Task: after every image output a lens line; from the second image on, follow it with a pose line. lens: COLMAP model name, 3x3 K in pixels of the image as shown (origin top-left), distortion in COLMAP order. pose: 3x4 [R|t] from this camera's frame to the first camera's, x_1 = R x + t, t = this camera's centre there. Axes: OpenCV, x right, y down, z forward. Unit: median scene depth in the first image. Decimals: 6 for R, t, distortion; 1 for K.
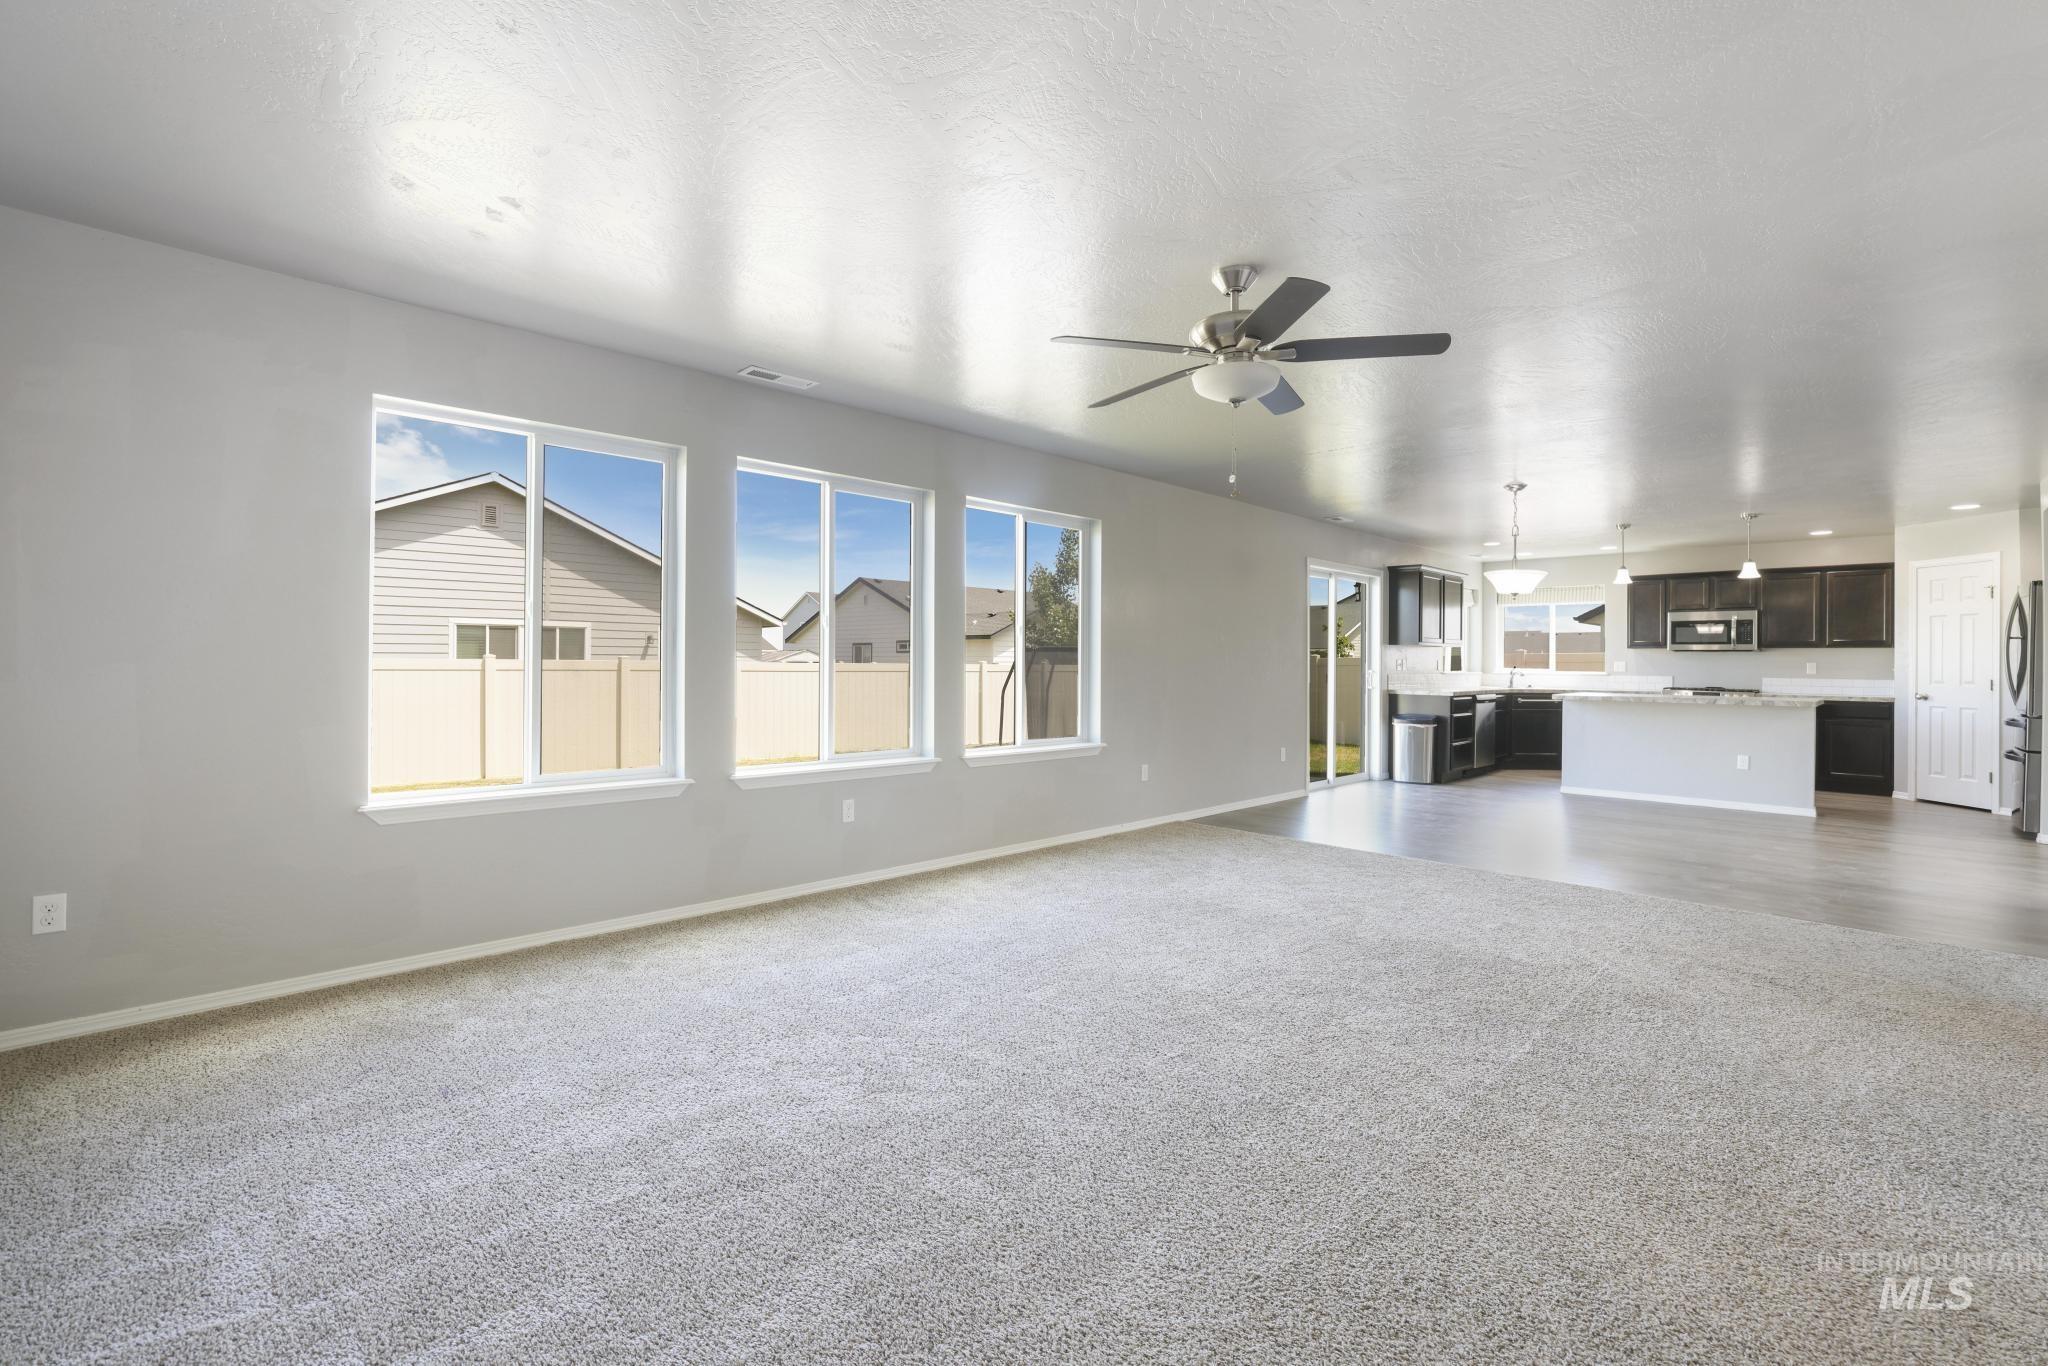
lens RADIAL K [[901.3, 0, 1022.3], [0, 901.3, 652.9], [0, 0, 1]] dist [-0.001458, 0.000089]
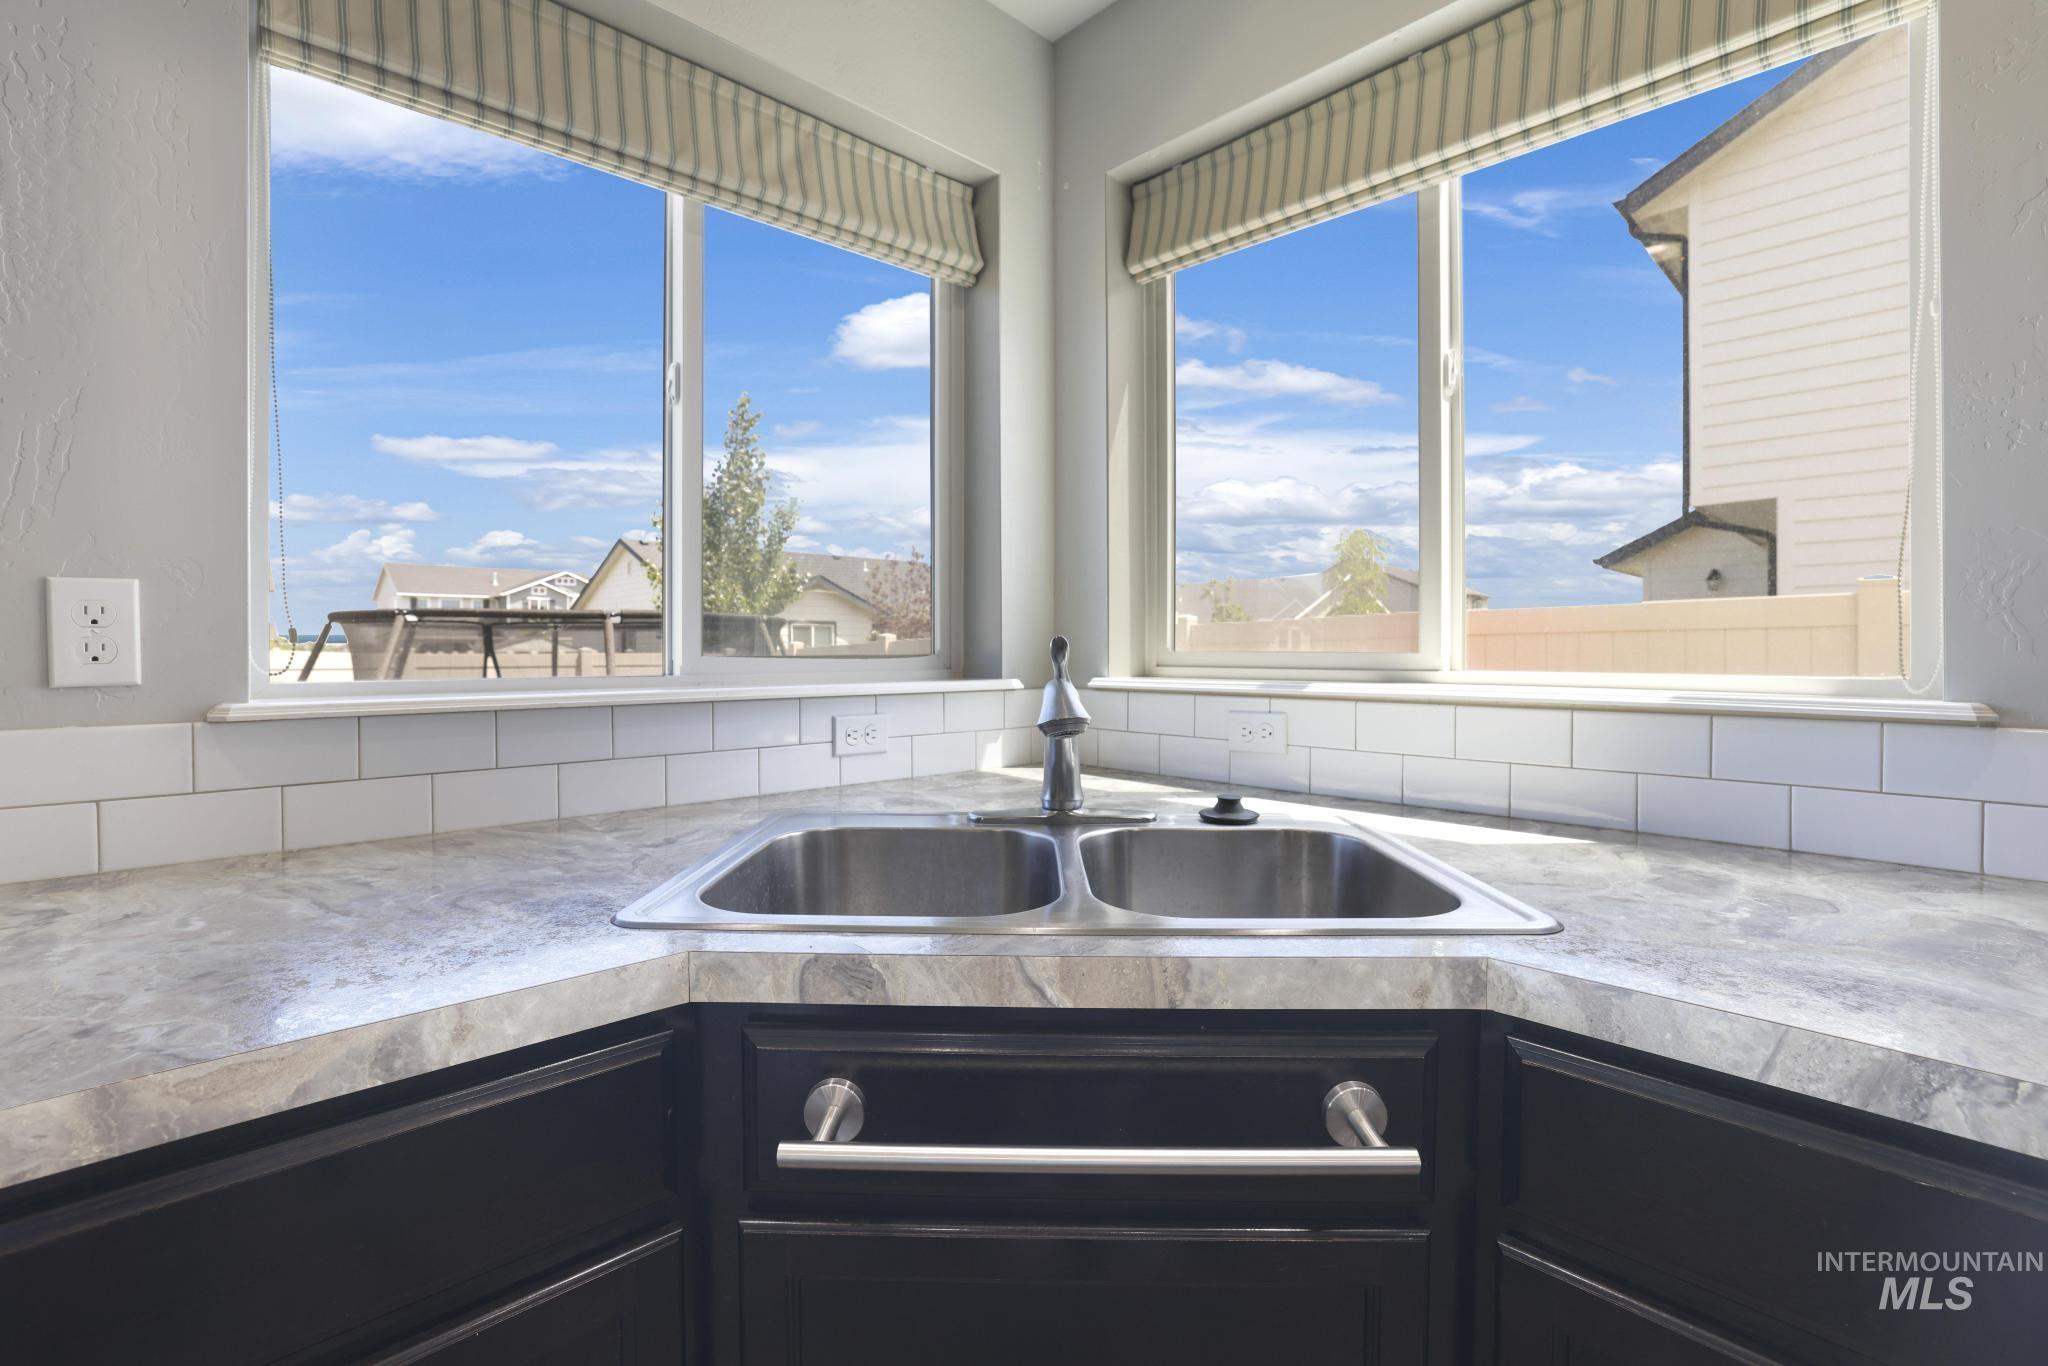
lens RADIAL K [[949.1, 0, 973.4], [0, 949.1, 651.2], [0, 0, 1]] dist [-0.001195, 0.000416]
pose [[0.999029, -0.012828, -0.042142, 0.642926], [0.013290, 0.999854, 0.010712, 0.018386], [0.041999, -0.011261, 0.999054, 1.053854]]
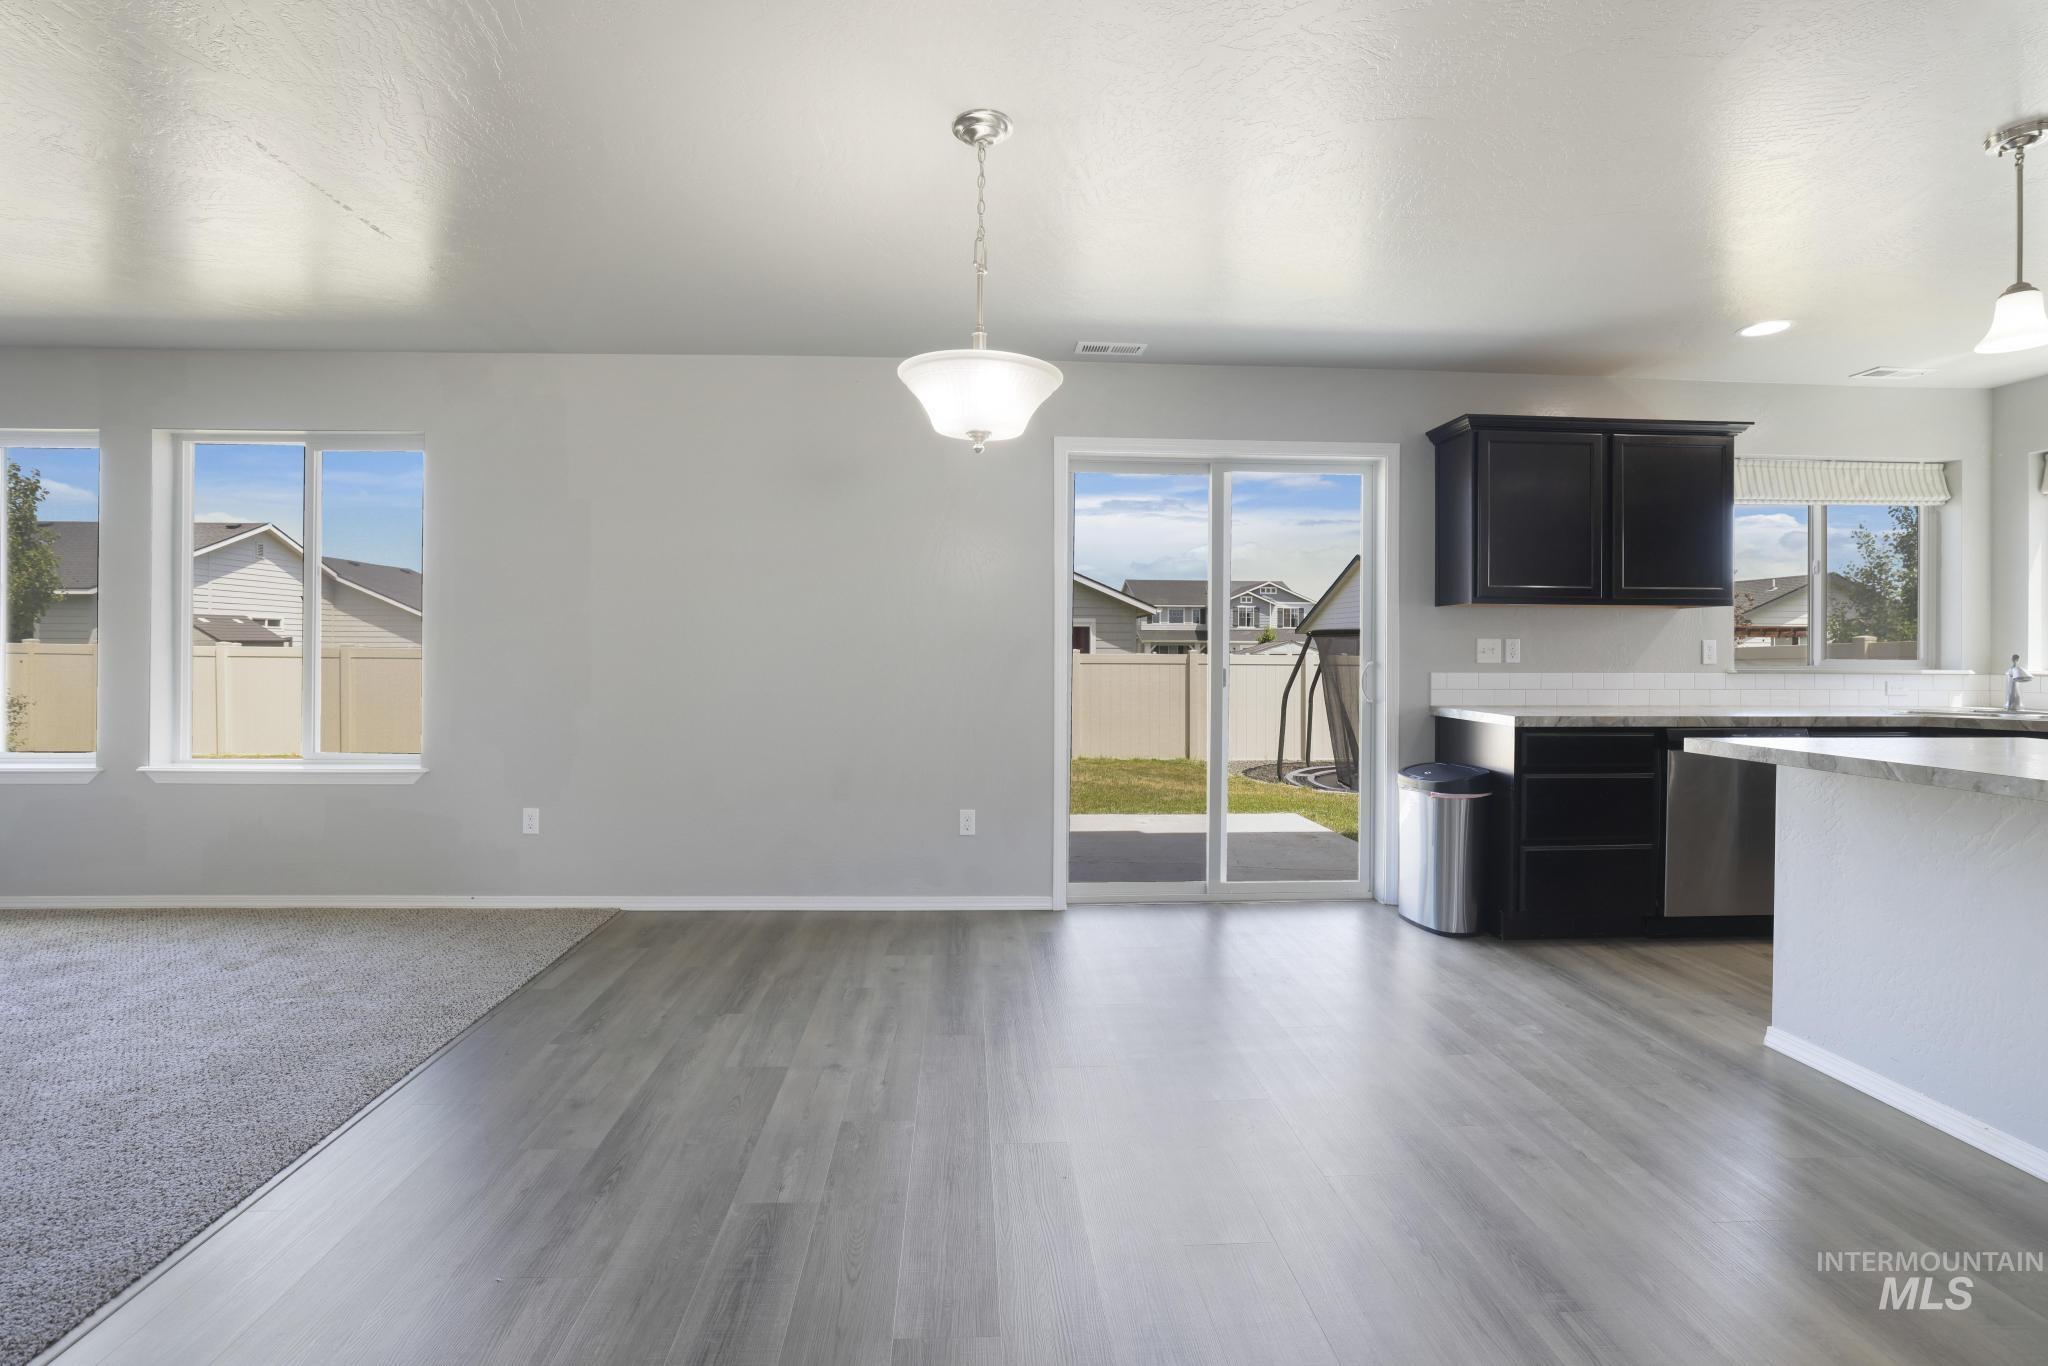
lens RADIAL K [[878.5, 0, 976.5], [0, 878.5, 657.9], [0, 0, 1]] dist [-0.021192, 0.000347]
pose [[0.735085, 0.000404, -0.677974, 0.559449], [0.008856, 0.999909, 0.010199, 0.010849], [0.677917, -0.013501, 0.735015, 0.547685]]
